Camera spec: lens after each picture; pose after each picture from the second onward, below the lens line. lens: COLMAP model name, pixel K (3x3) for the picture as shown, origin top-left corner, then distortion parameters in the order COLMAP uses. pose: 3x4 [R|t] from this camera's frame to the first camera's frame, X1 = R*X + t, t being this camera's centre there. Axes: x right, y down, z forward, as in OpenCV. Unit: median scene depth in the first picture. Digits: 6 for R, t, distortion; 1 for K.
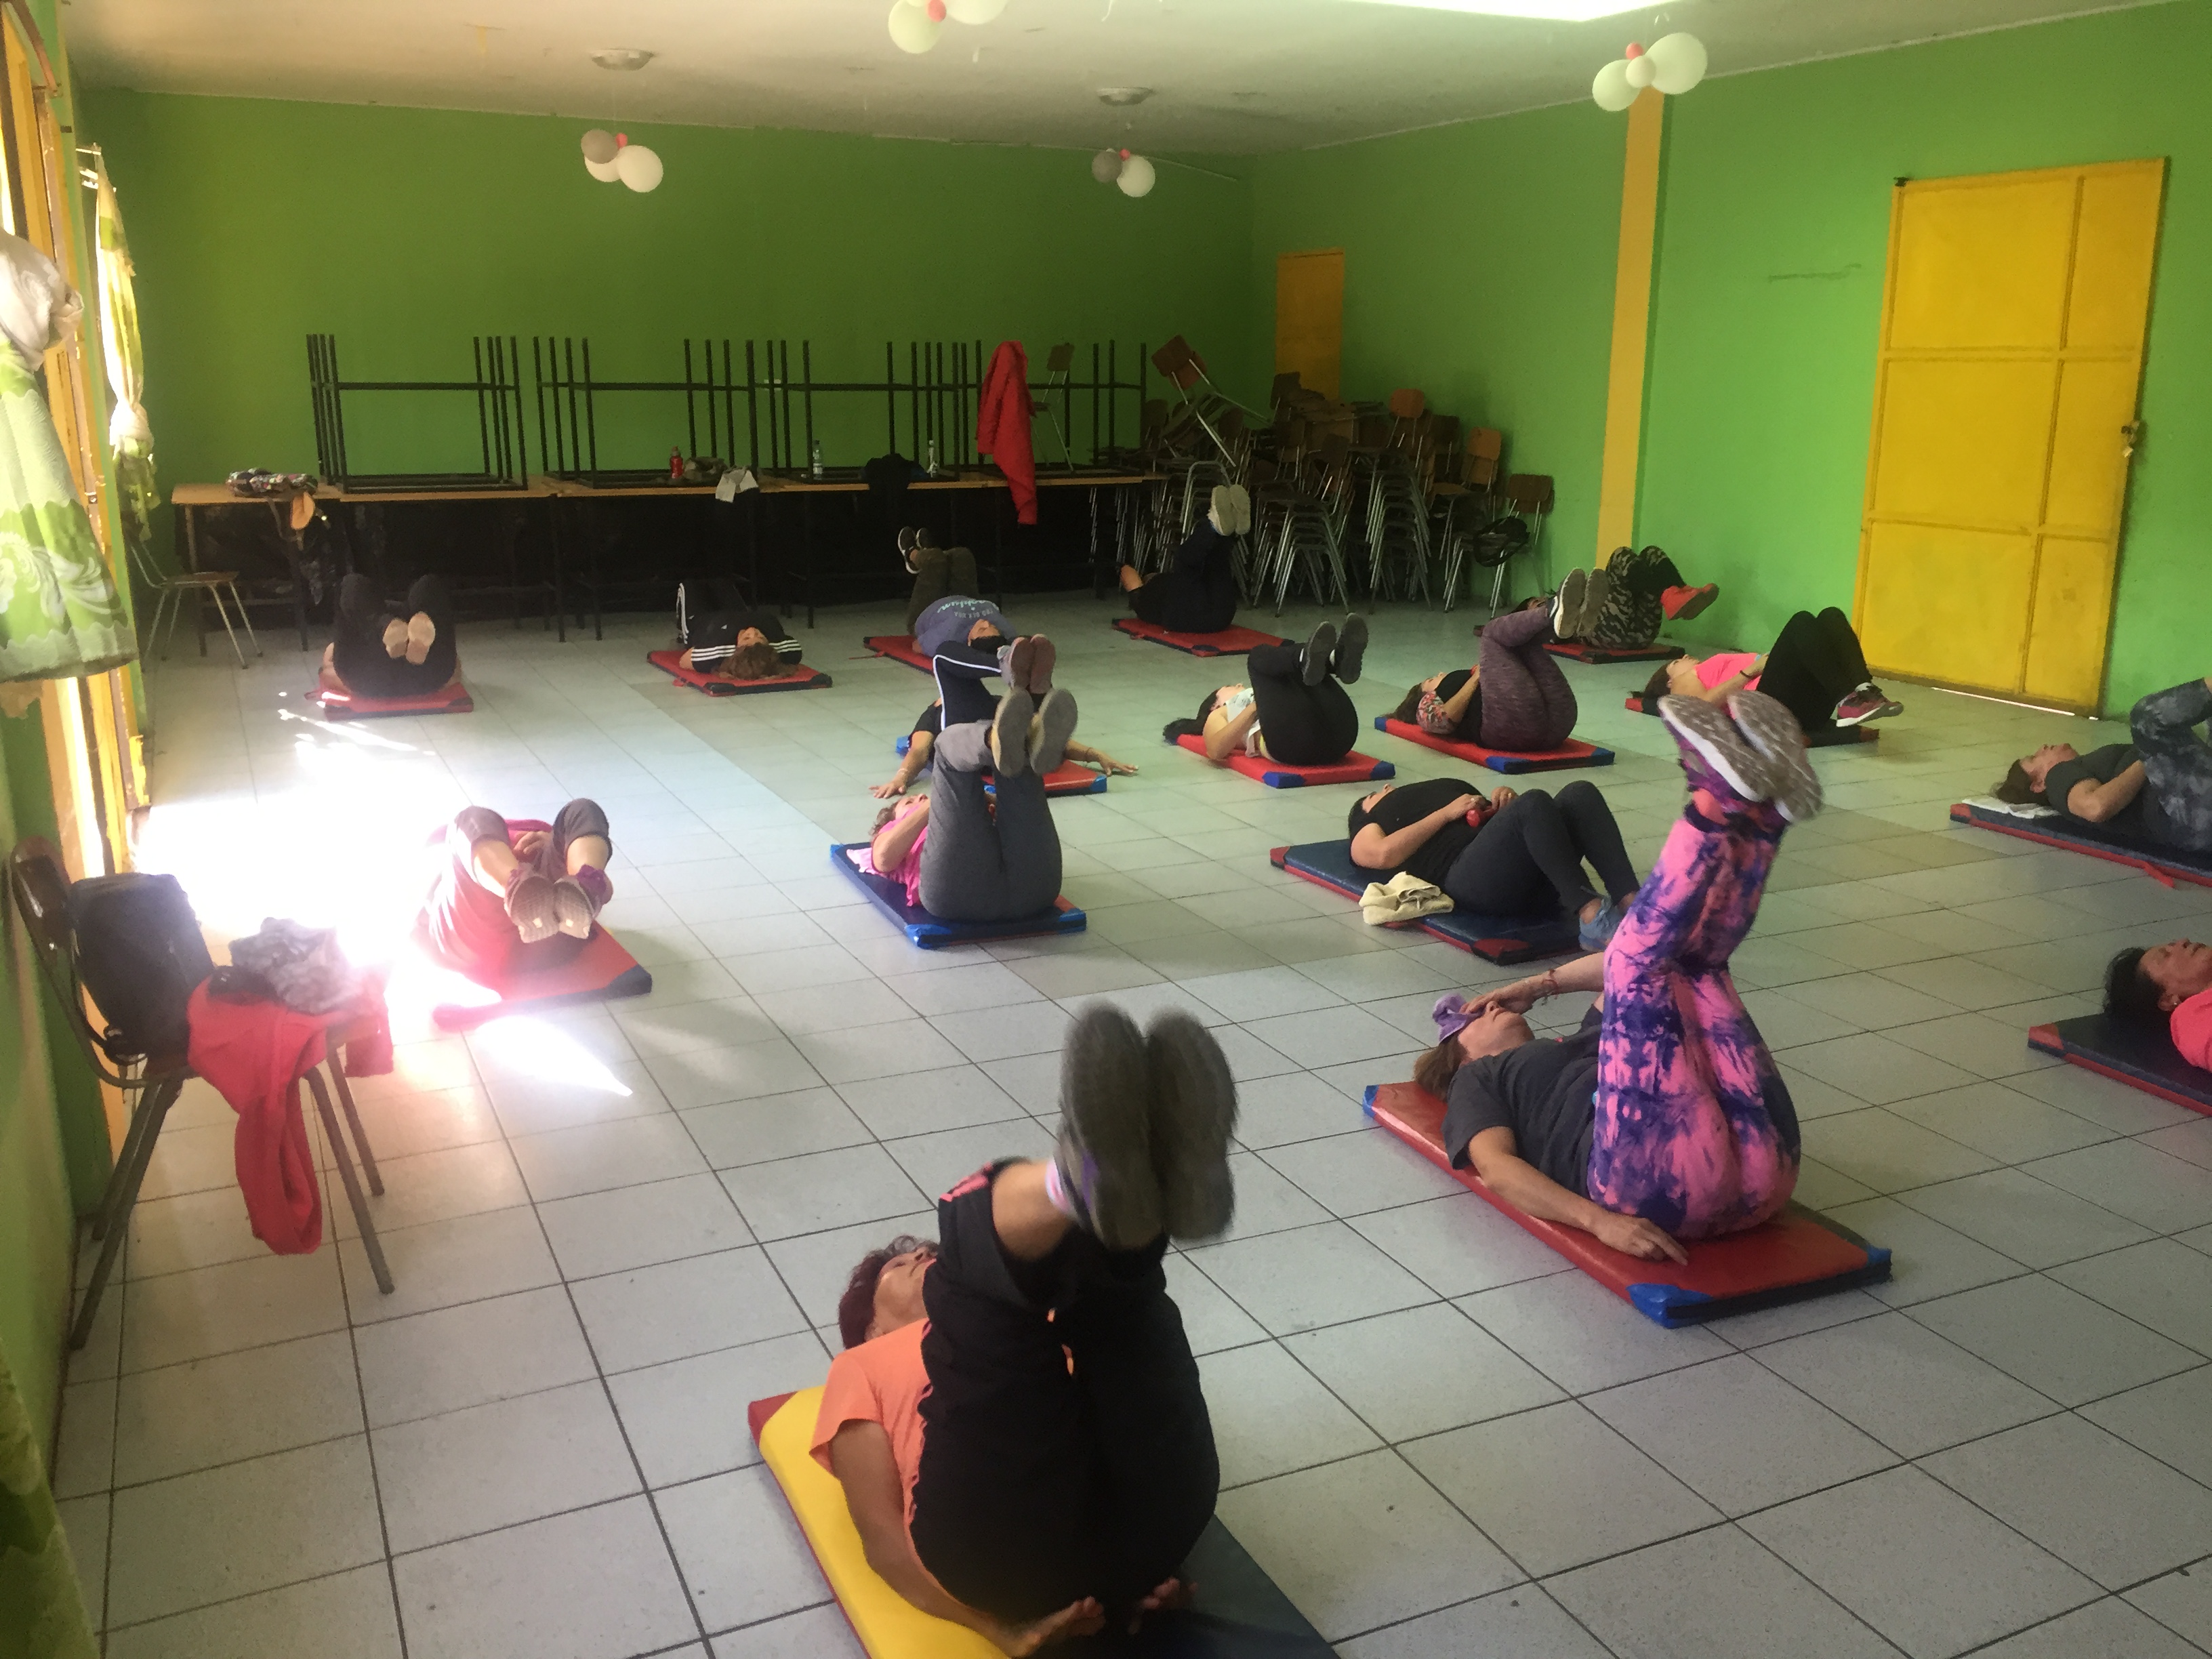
lens RADIAL K [[1880.3, 0, 1106.6], [0, 1880.3, 828.7], [0, 0, 1]] dist [0.054704, -0.089251]
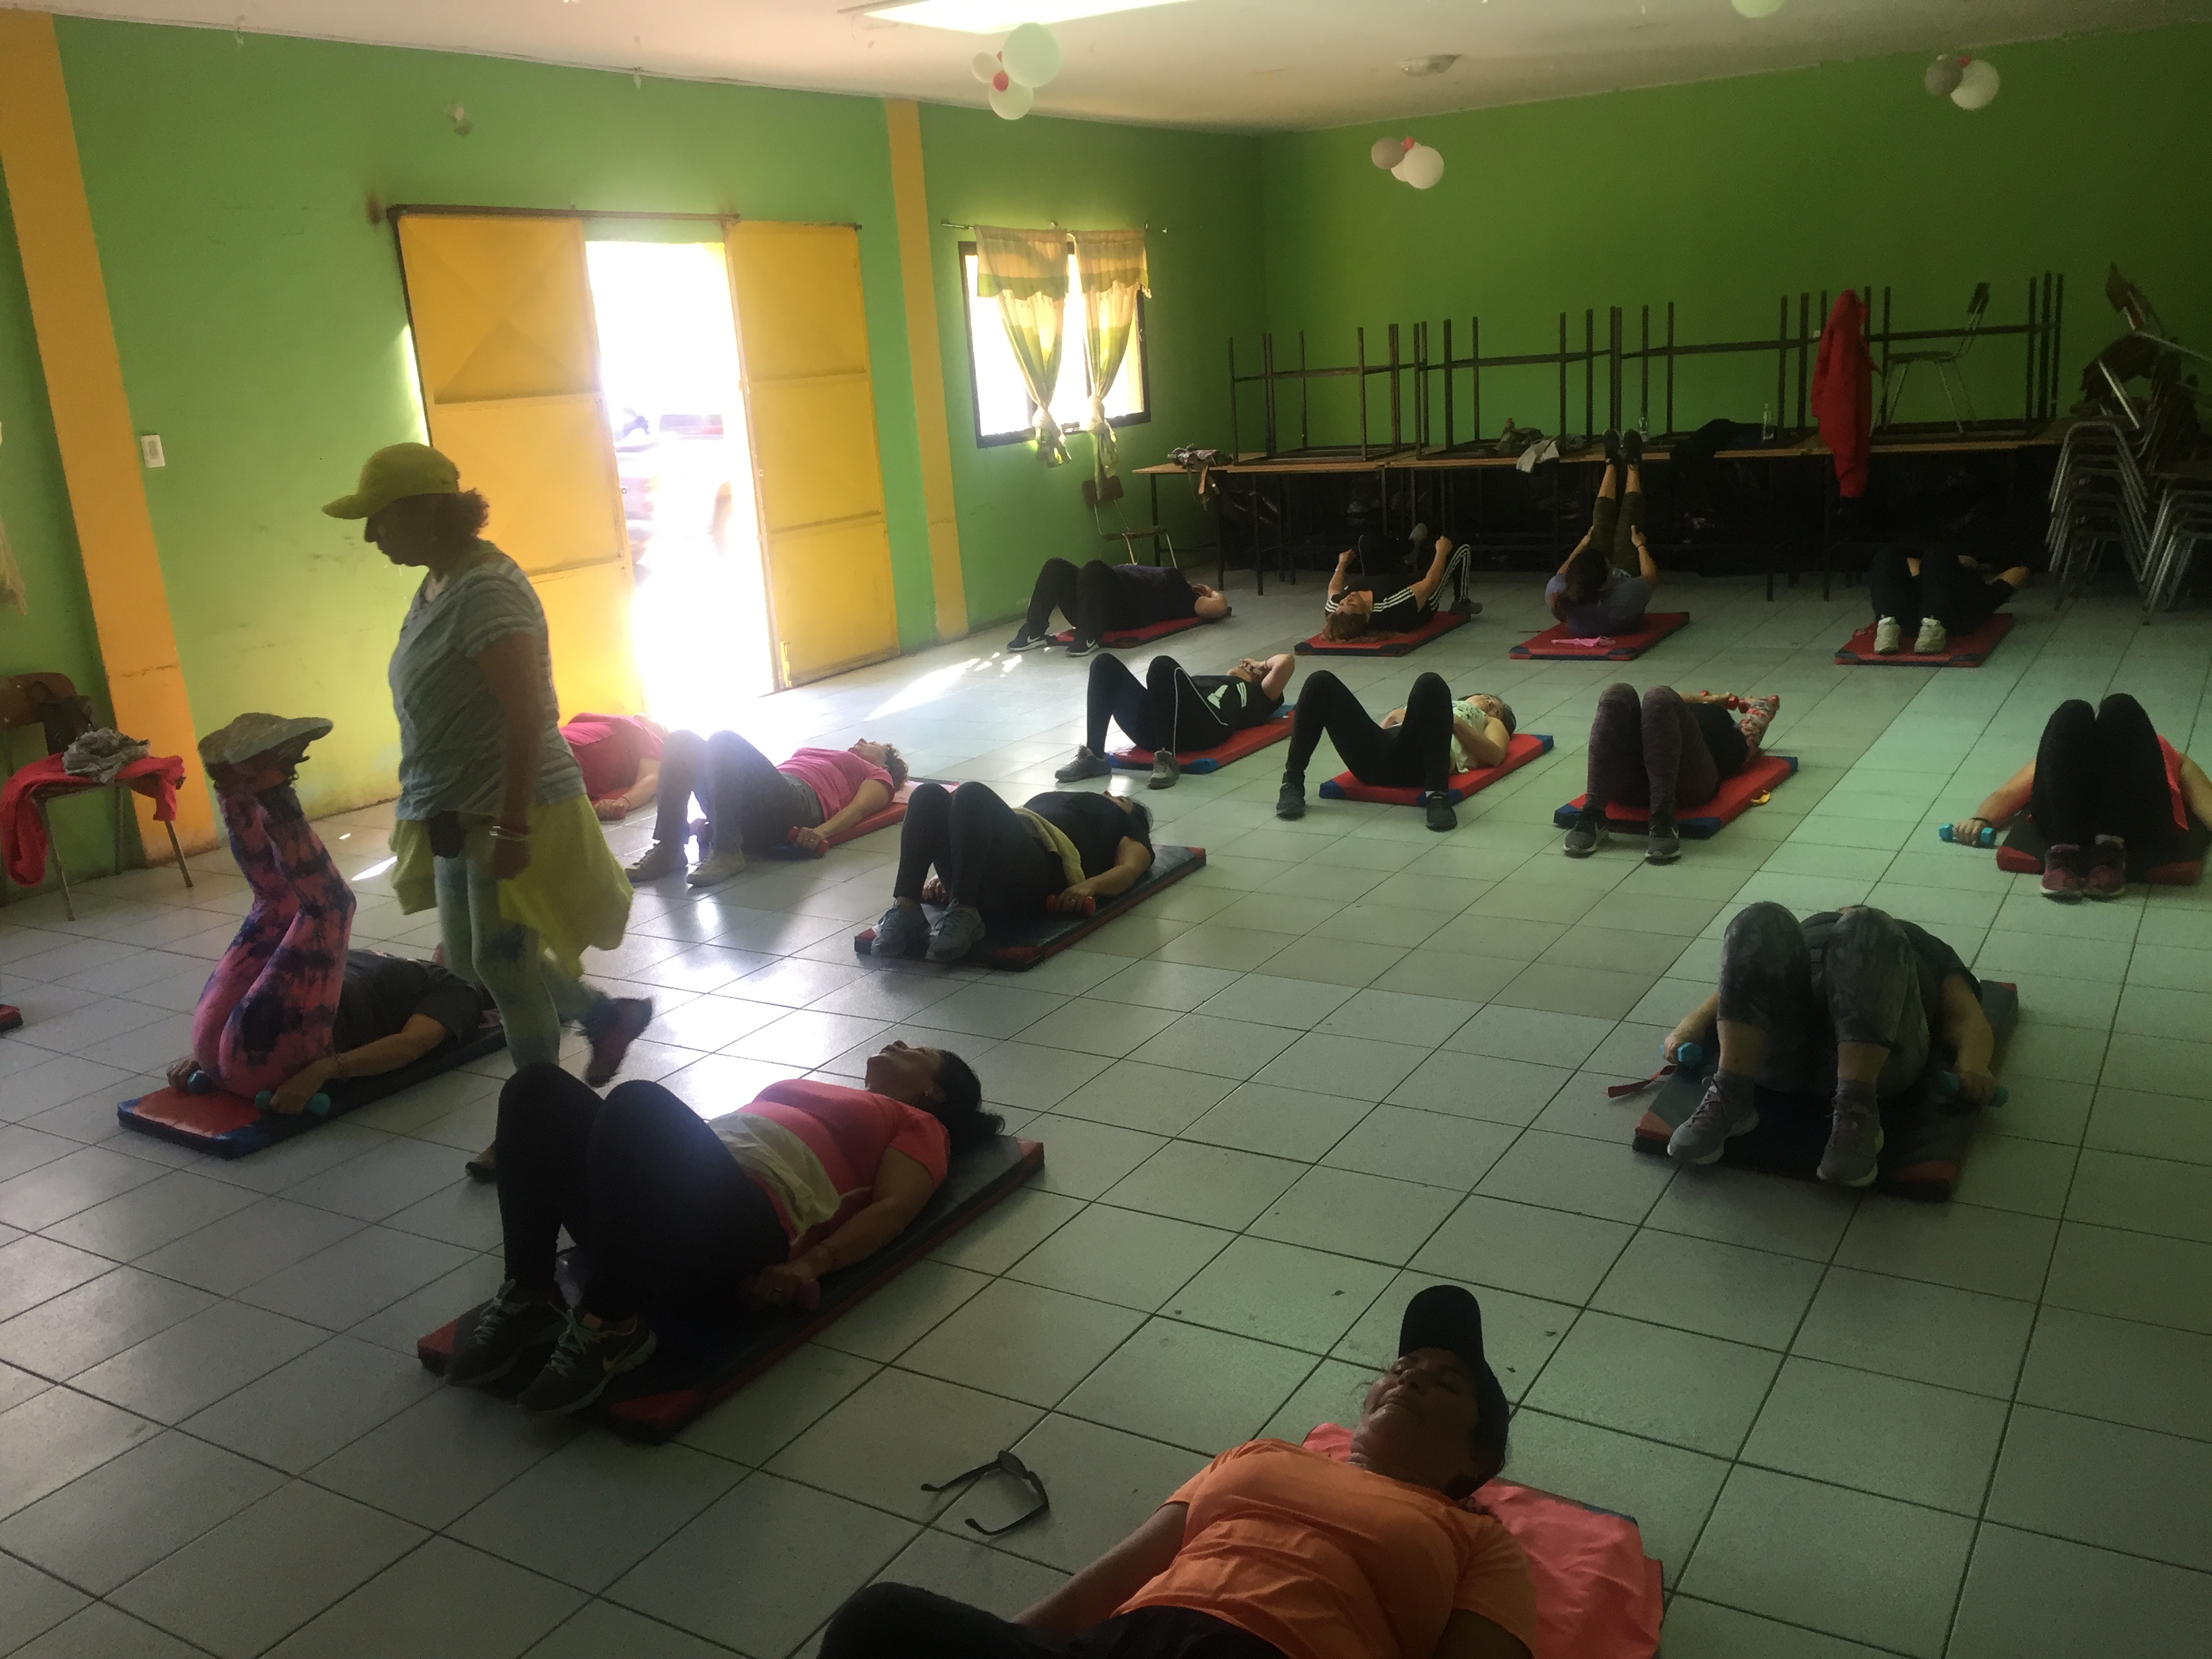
lens RADIAL K [[1880.3, 0, 1106.1], [0, 1880.3, 826.6], [0, 0, 1]] dist [0.054704, -0.089251]
pose [[0.534064, 0.165442, -0.829099, 0.553628], [-0.137301, 0.984620, 0.108033, -0.059790], [0.834221, 0.056140, 0.548566, 0.240774]]
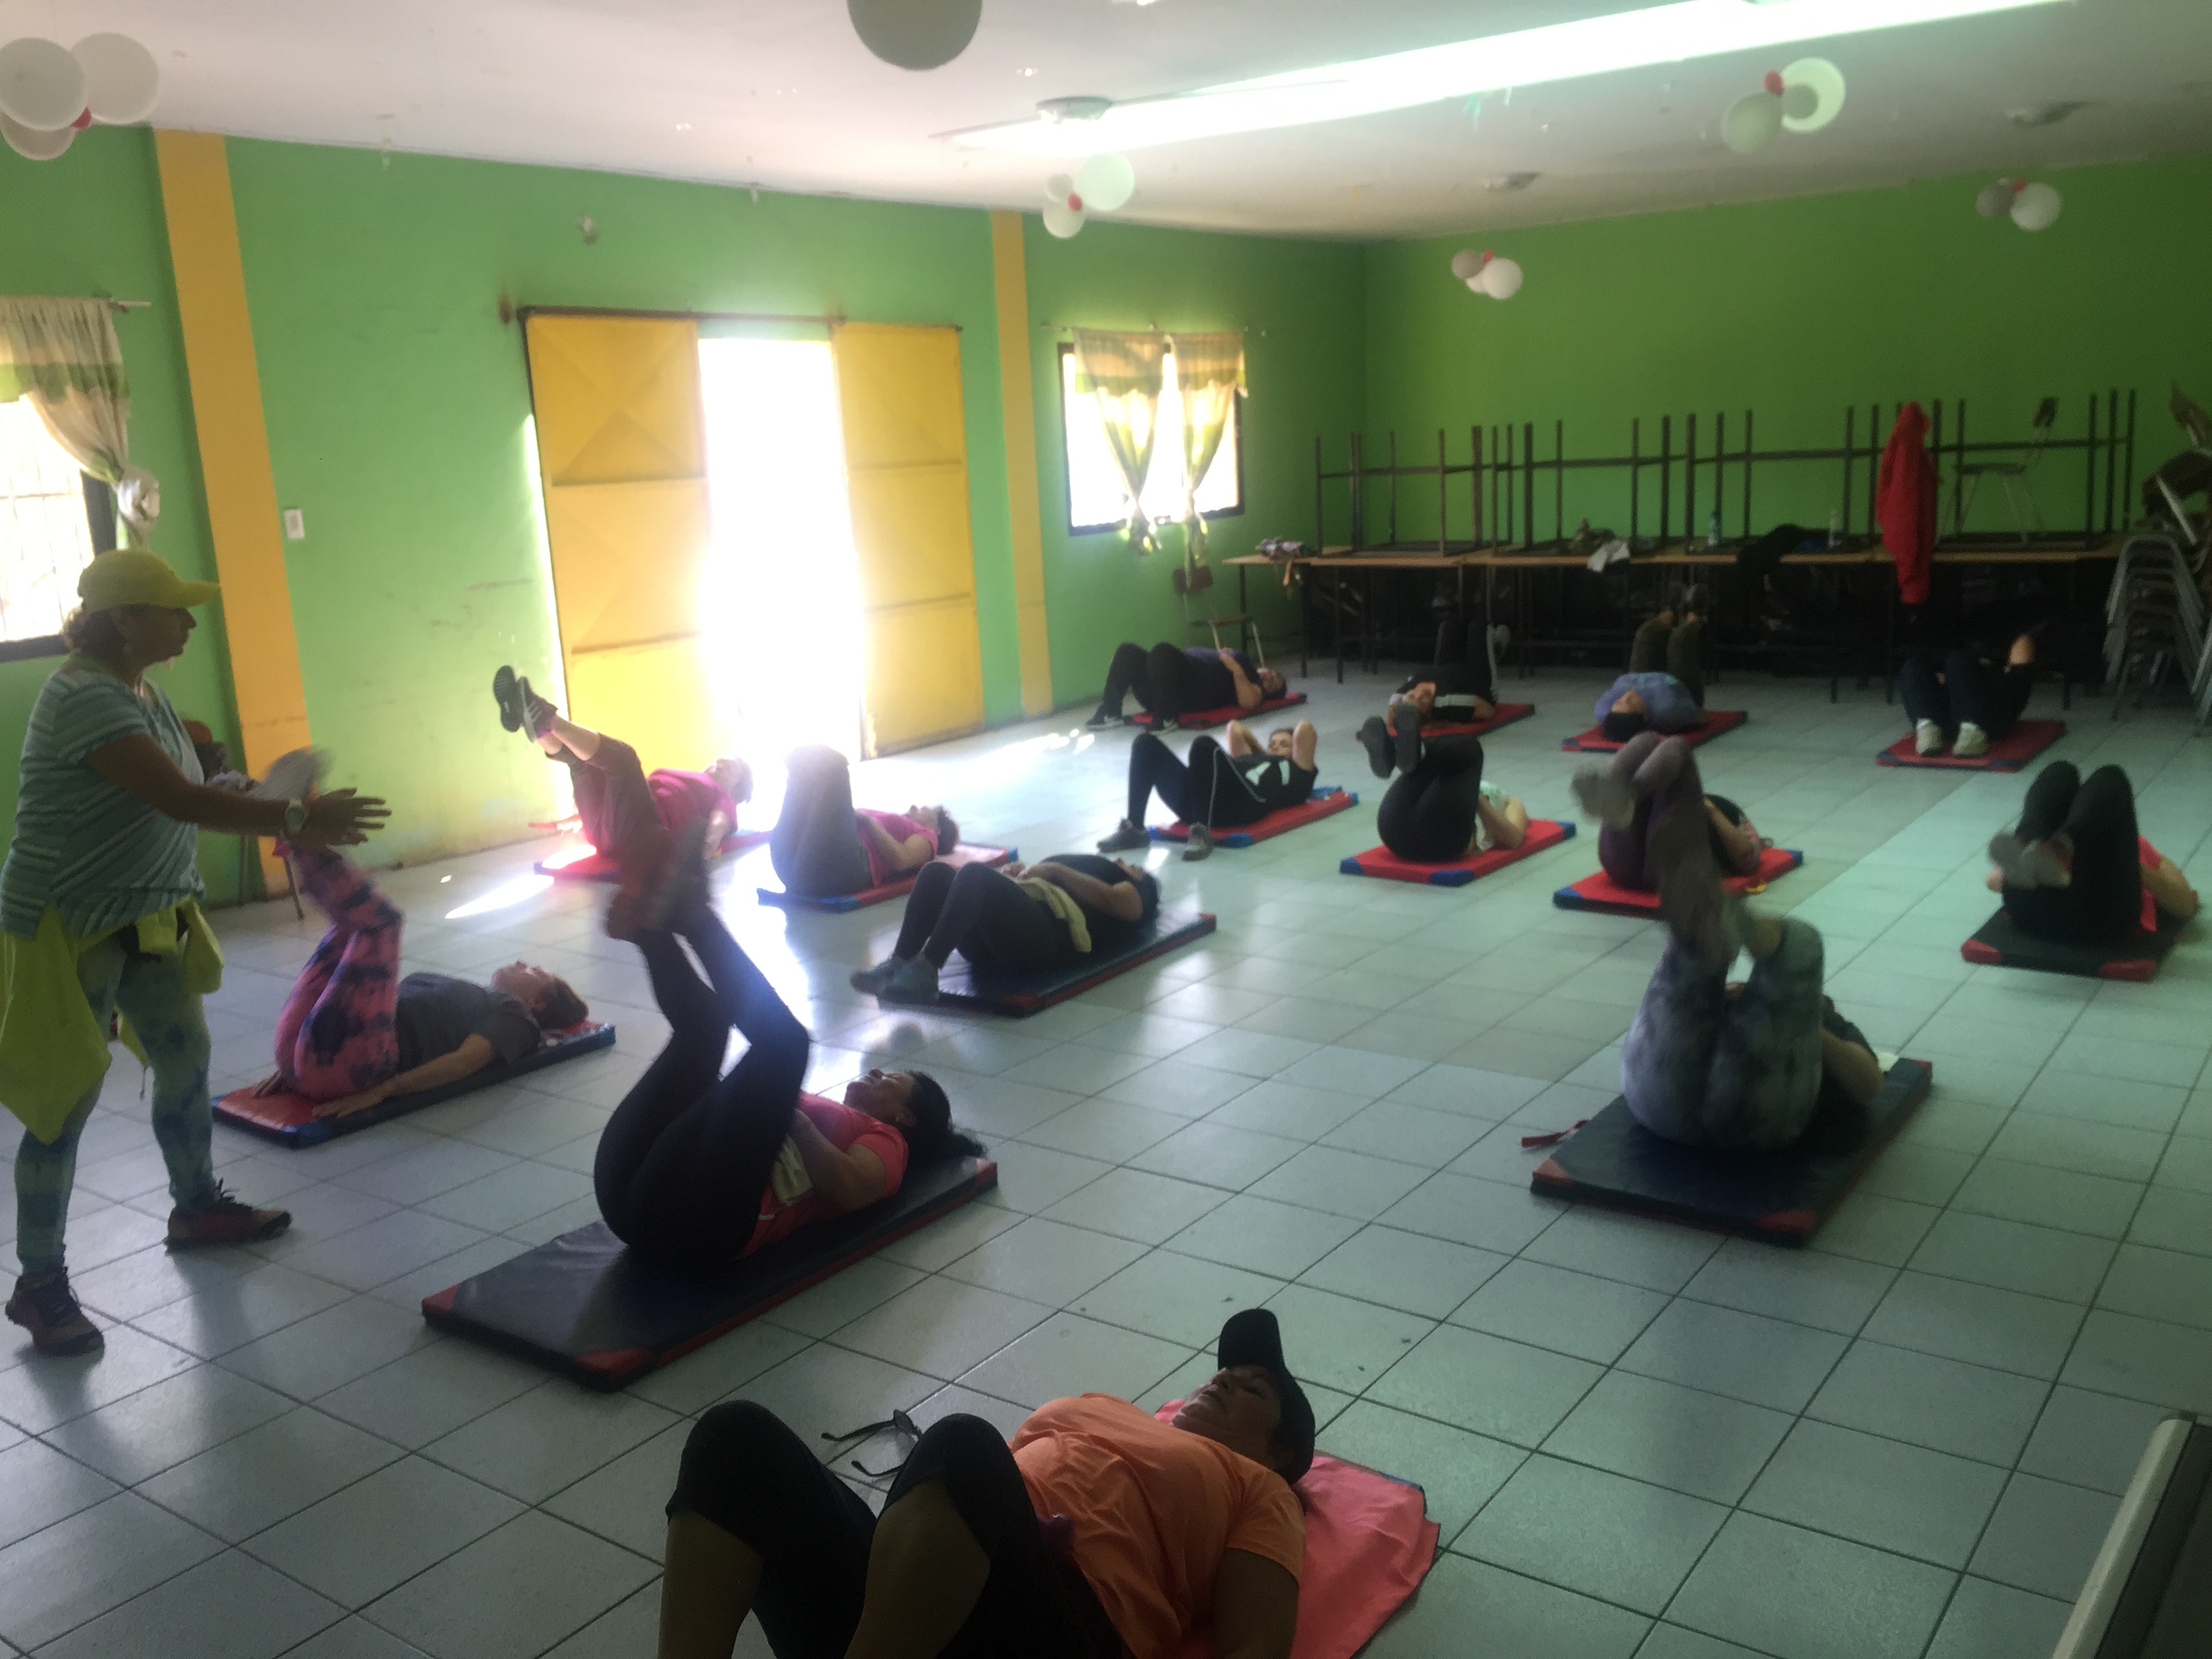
lens RADIAL K [[1880.3, 0, 1105.7], [0, 1880.3, 823.8], [0, 0, 1]] dist [0.054704, -0.089251]
pose [[0.466653, 0.143759, -0.872679, 0.605233], [-0.165172, 0.983508, 0.073692, -0.063383], [0.868881, 0.109753, 0.482702, 0.250514]]
